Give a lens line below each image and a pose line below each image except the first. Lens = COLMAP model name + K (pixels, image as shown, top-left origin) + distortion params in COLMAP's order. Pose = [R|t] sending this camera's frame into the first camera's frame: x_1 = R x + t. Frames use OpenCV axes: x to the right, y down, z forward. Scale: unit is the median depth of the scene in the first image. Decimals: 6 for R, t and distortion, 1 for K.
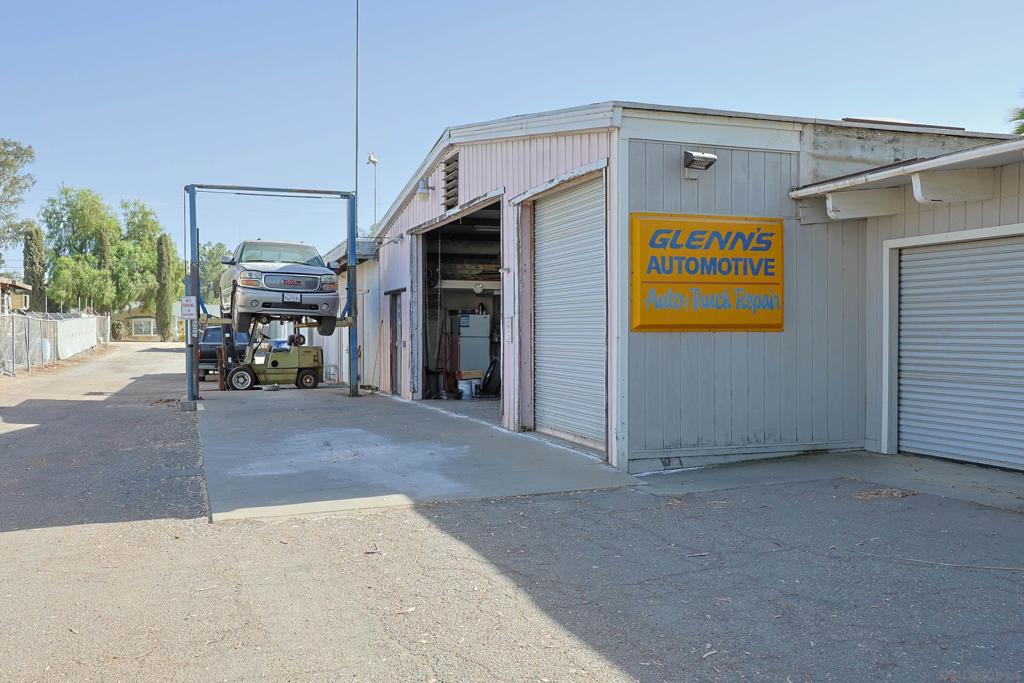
lens RADIAL K [[921.5, 0, 511.9], [0, 921.5, 351.5], [0, 0, 1]] dist [0.018478, 0.001195]
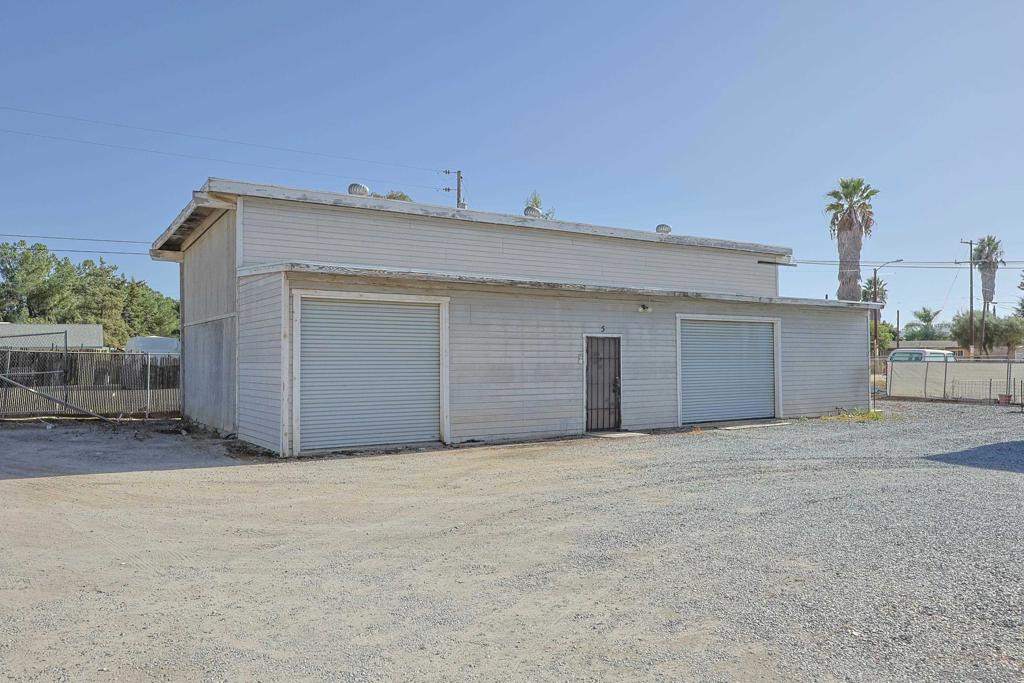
lens RADIAL K [[756.0, 0, 509.6], [0, 756.0, 348.8], [0, 0, 1]] dist [0.009614, -0.003327]
pose [[0.966624, -0.002282, 0.256188, -0.173538], [0.011178, 0.999384, -0.033271, -0.015305], [-0.255954, 0.035025, 0.966054, 0.518200]]
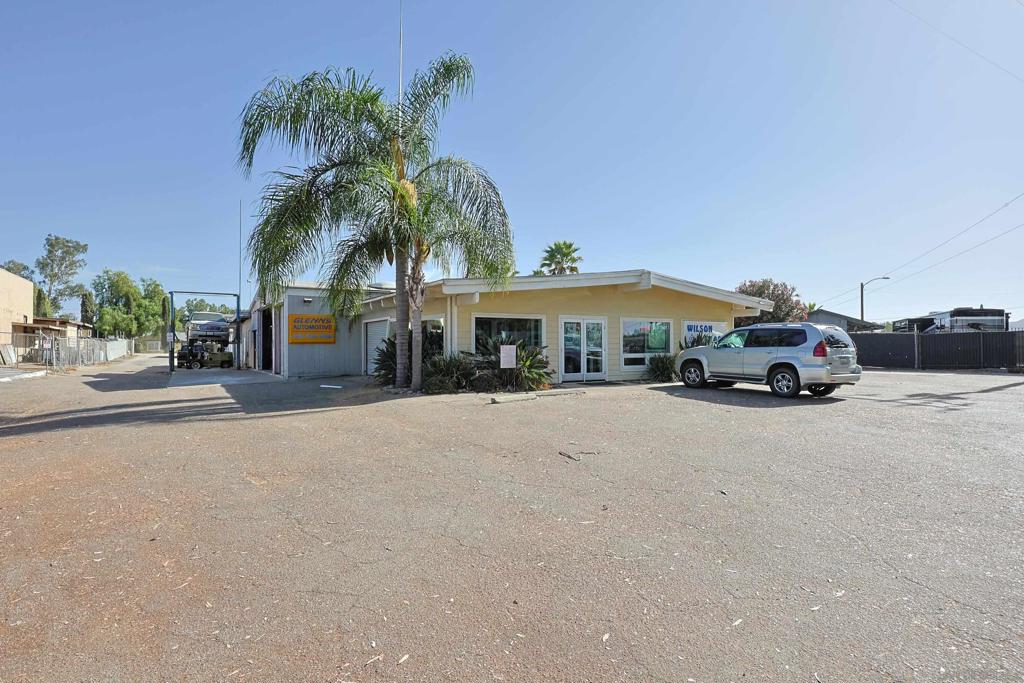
lens RADIAL K [[503.3, 0, 505.7], [0, 503.3, 345.1], [0, 0, 1]] dist [-0.002719, -0.000877]
pose [[0.973719, -0.003609, 0.227724, 0.063716], [0.009692, 0.999625, -0.025601, 0.005584], [-0.227546, 0.027135, 0.973389, -0.153311]]
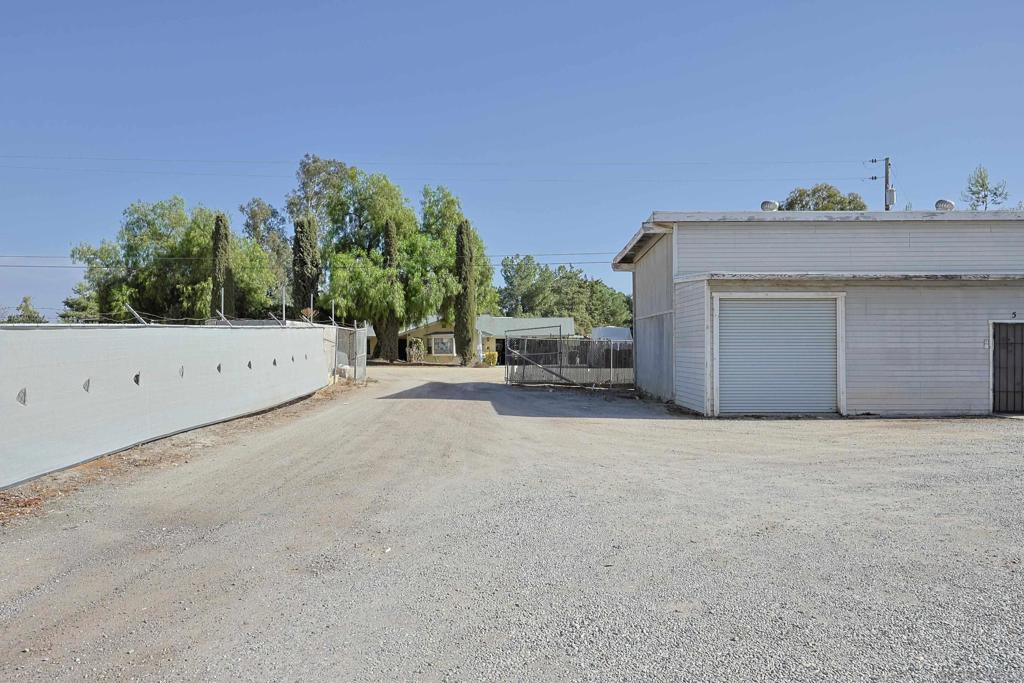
lens RADIAL K [[703.1, 0, 509.8], [0, 703.1, 342.5], [0, 0, 1]] dist [0.006302, 0.002436]
pose [[0.949383, -0.007483, -0.314031, -0.170644], [-0.000592, 0.999672, -0.025610, -0.014689], [0.314120, 0.024499, 0.949067, 0.491457]]
